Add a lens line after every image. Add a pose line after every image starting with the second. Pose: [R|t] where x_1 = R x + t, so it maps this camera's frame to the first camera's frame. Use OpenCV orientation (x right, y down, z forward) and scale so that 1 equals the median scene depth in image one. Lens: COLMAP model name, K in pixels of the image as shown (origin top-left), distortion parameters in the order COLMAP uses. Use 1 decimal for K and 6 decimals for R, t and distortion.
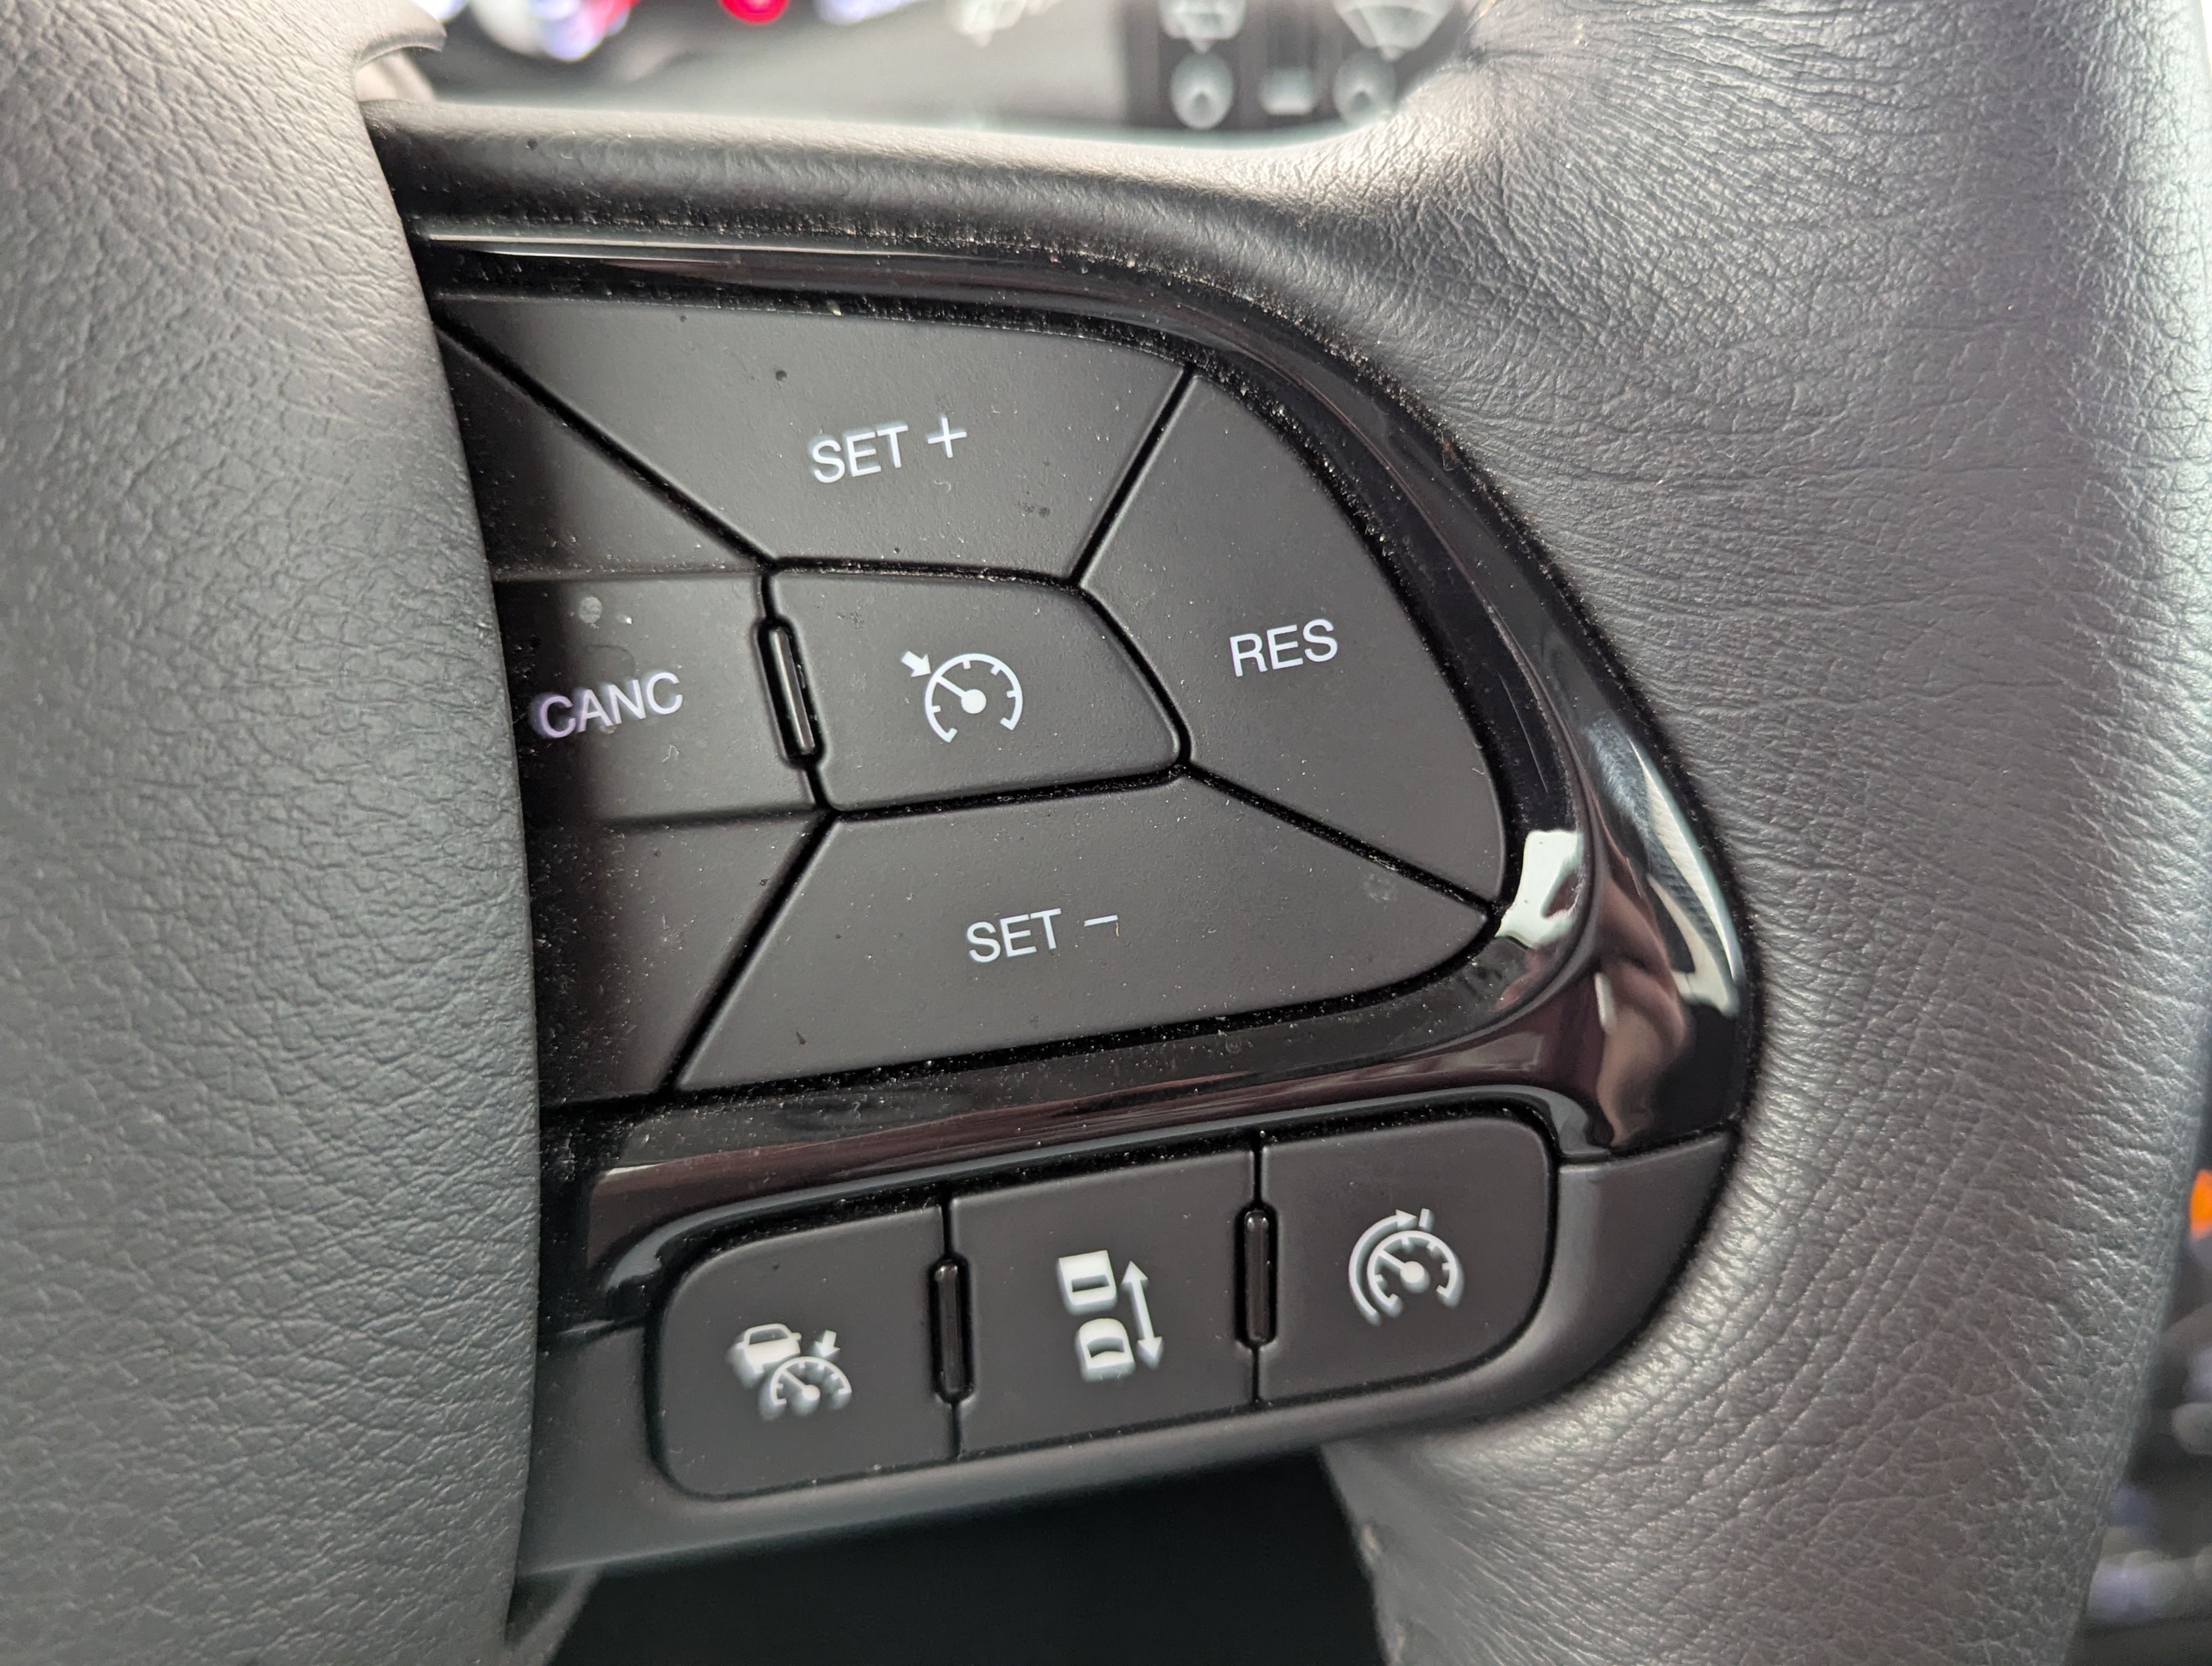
lens RADIAL K [[2258.6, 0, 1179.8], [0, 2258.6, 833.4], [0, 0, 1]] dist [0.013515, -0.003782]
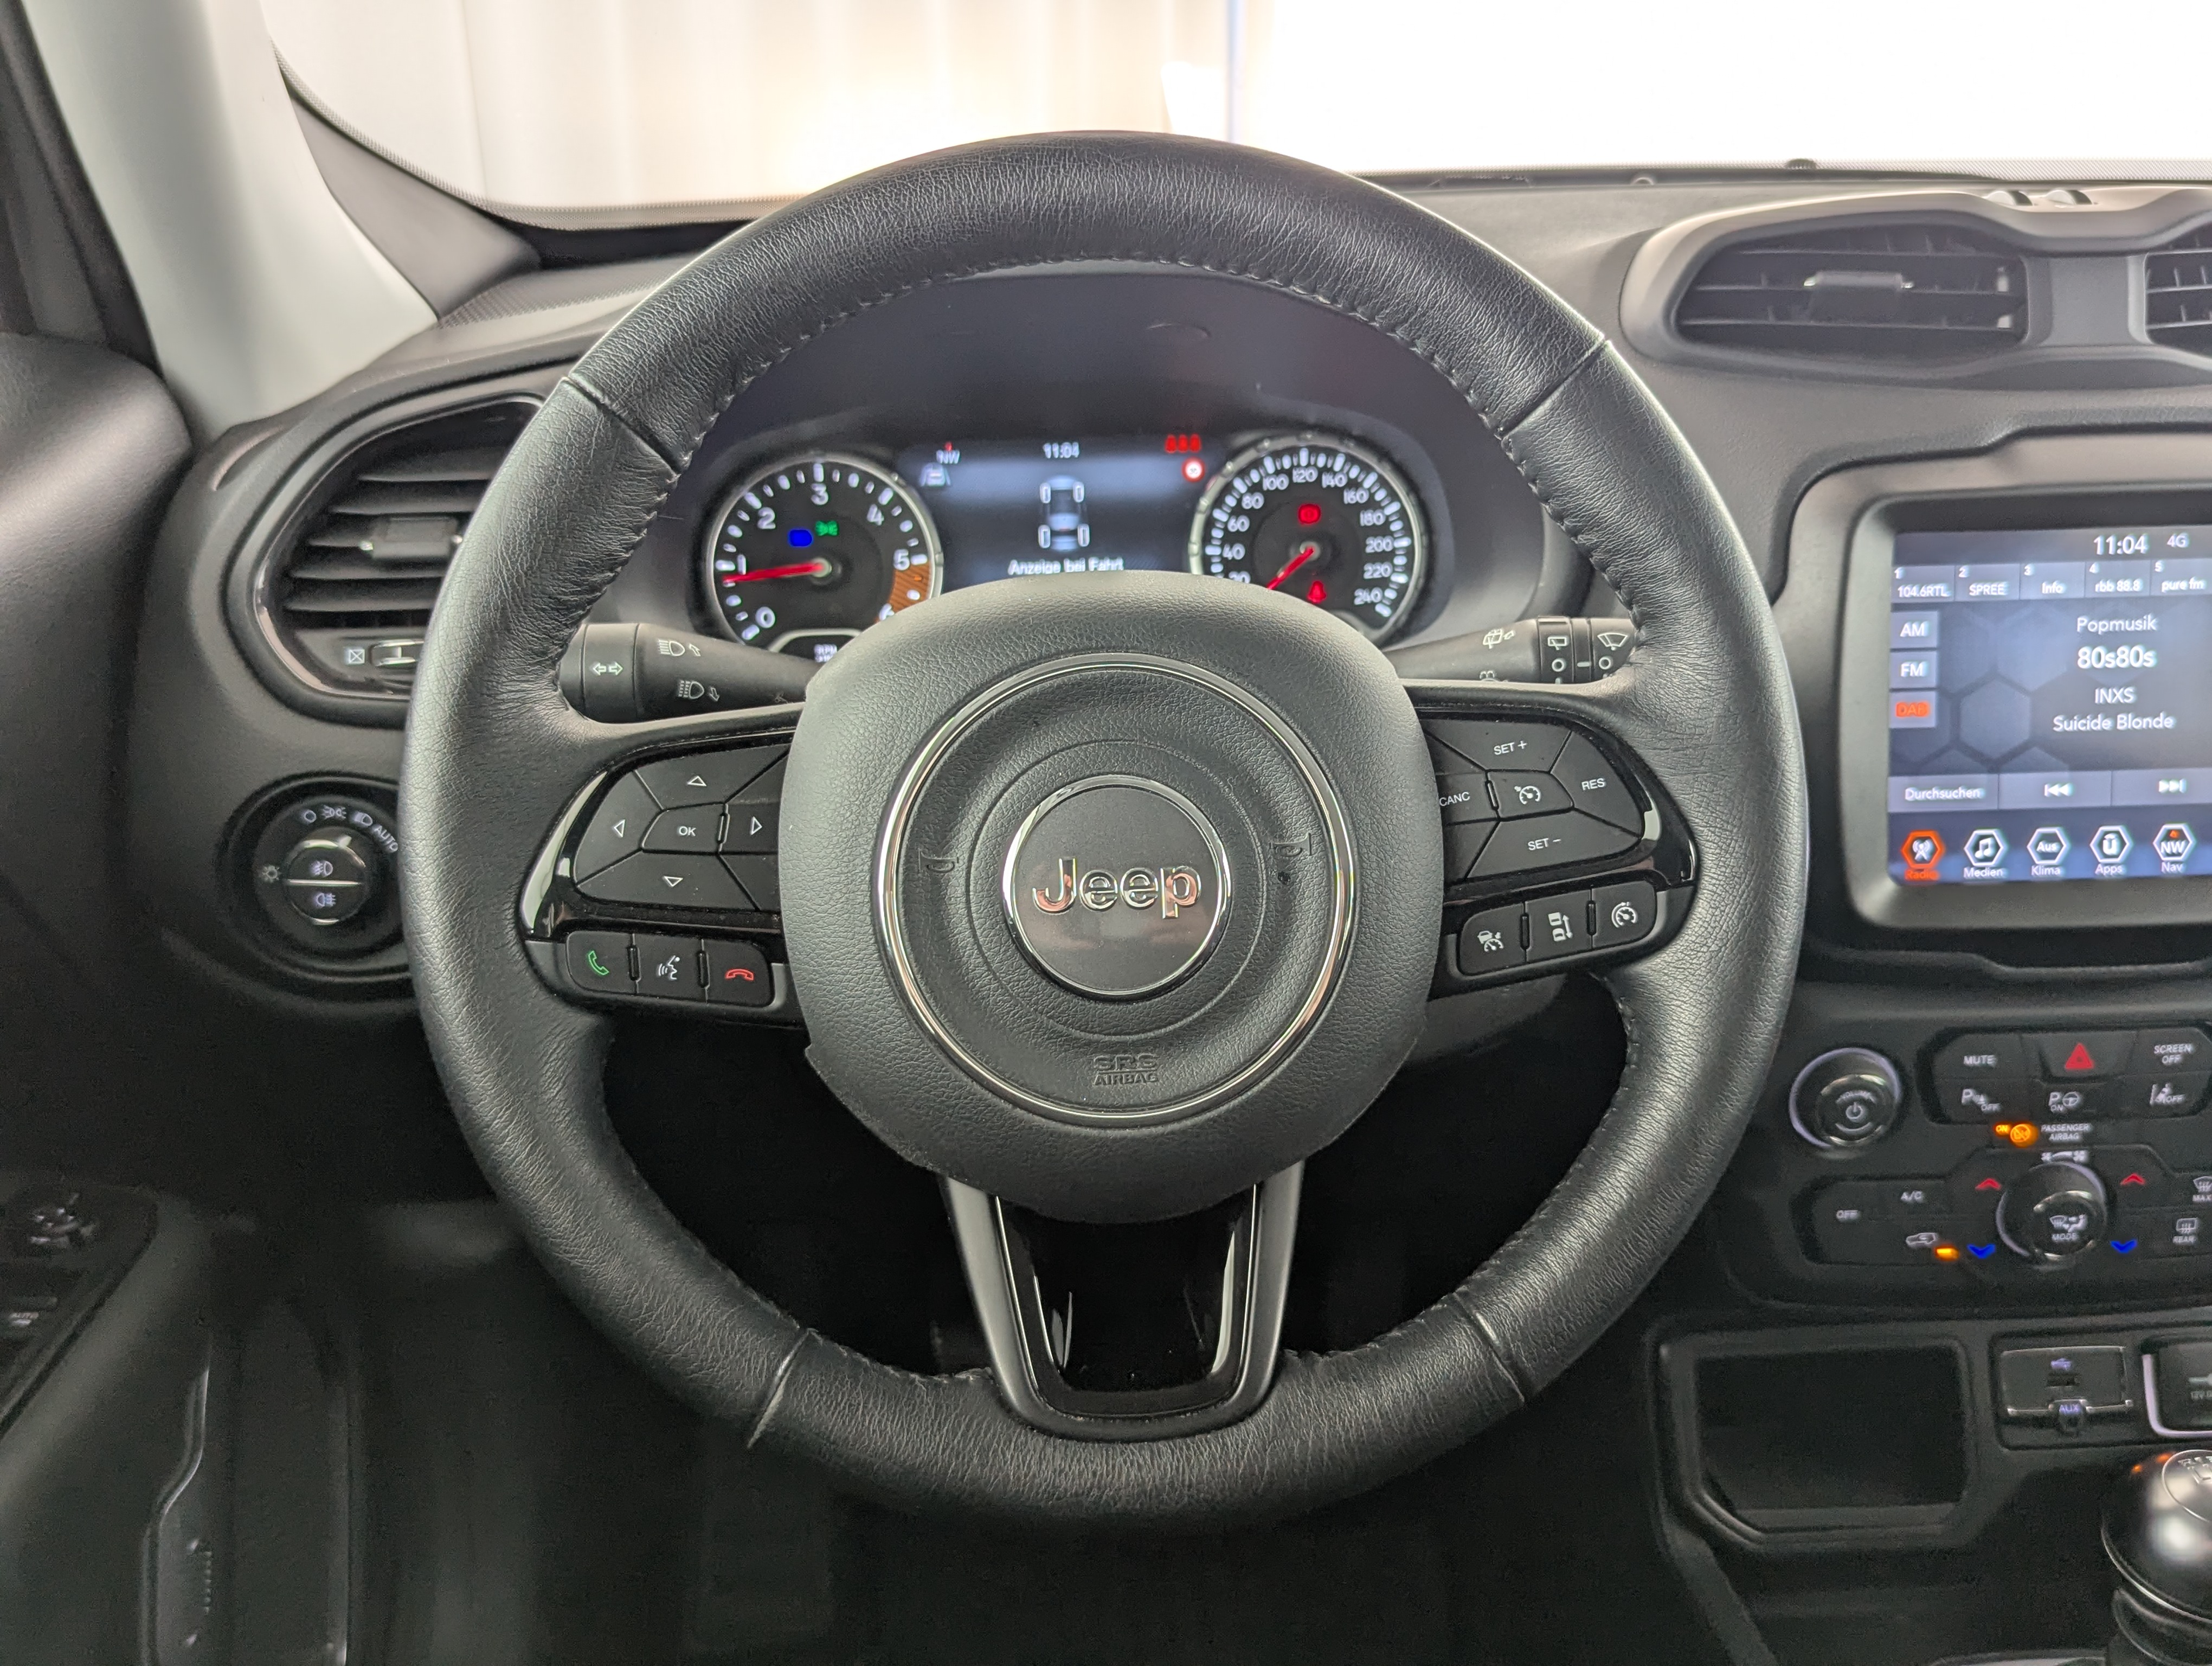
lens RADIAL K [[2064.1, 0, 1119.6], [0, 2064.1, 821.0], [0, 0, 1]] dist [0.024974, 0.007923]
pose [[0.988025, -0.020783, -0.152885, -0.282172], [-0.009573, 0.980720, -0.195184, 0.867929], [0.153994, 0.194310, 0.968777, -3.441646]]
